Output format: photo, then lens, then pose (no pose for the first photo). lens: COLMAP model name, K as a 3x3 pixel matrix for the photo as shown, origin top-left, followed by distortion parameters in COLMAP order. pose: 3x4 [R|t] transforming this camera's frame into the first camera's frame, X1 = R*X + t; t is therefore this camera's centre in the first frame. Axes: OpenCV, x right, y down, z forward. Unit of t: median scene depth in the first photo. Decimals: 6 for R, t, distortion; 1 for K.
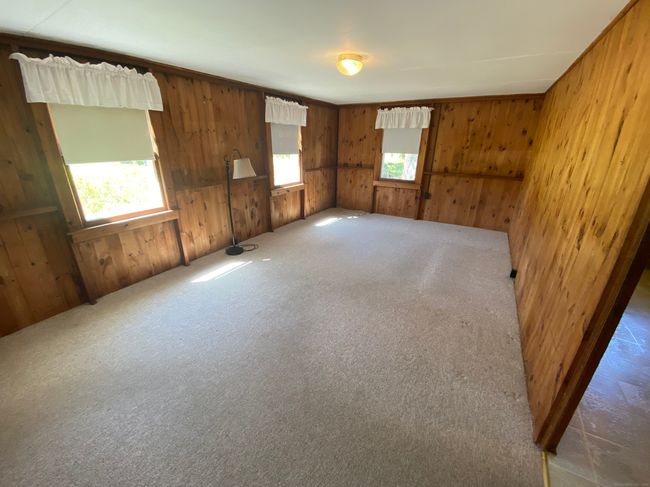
lens RADIAL K [[266.0, 0, 325.0], [0, 266.0, 243.5], [0, 0, 1]] dist [0.025406, -0.023946]
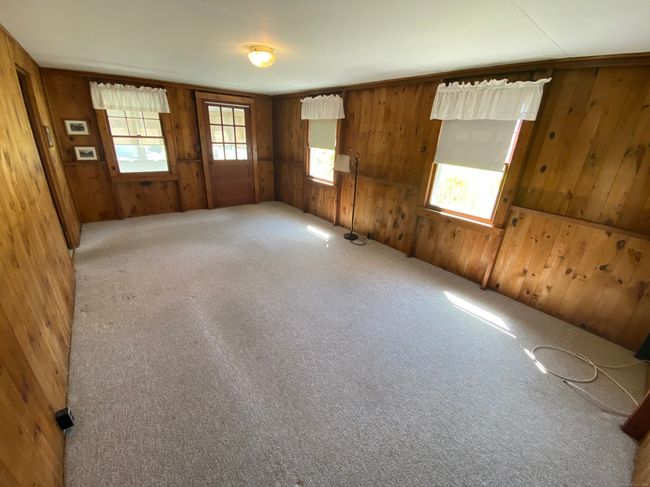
lens RADIAL K [[266.0, 0, 325.0], [0, 266.0, 243.5], [0, 0, 1]] dist [0.025406, -0.023946]
pose [[-0.343199, 0.318237, -0.883708, 0.710677], [-0.397935, 0.802977, 0.443707, -0.406721], [0.850801, 0.503938, -0.148943, 1.087311]]
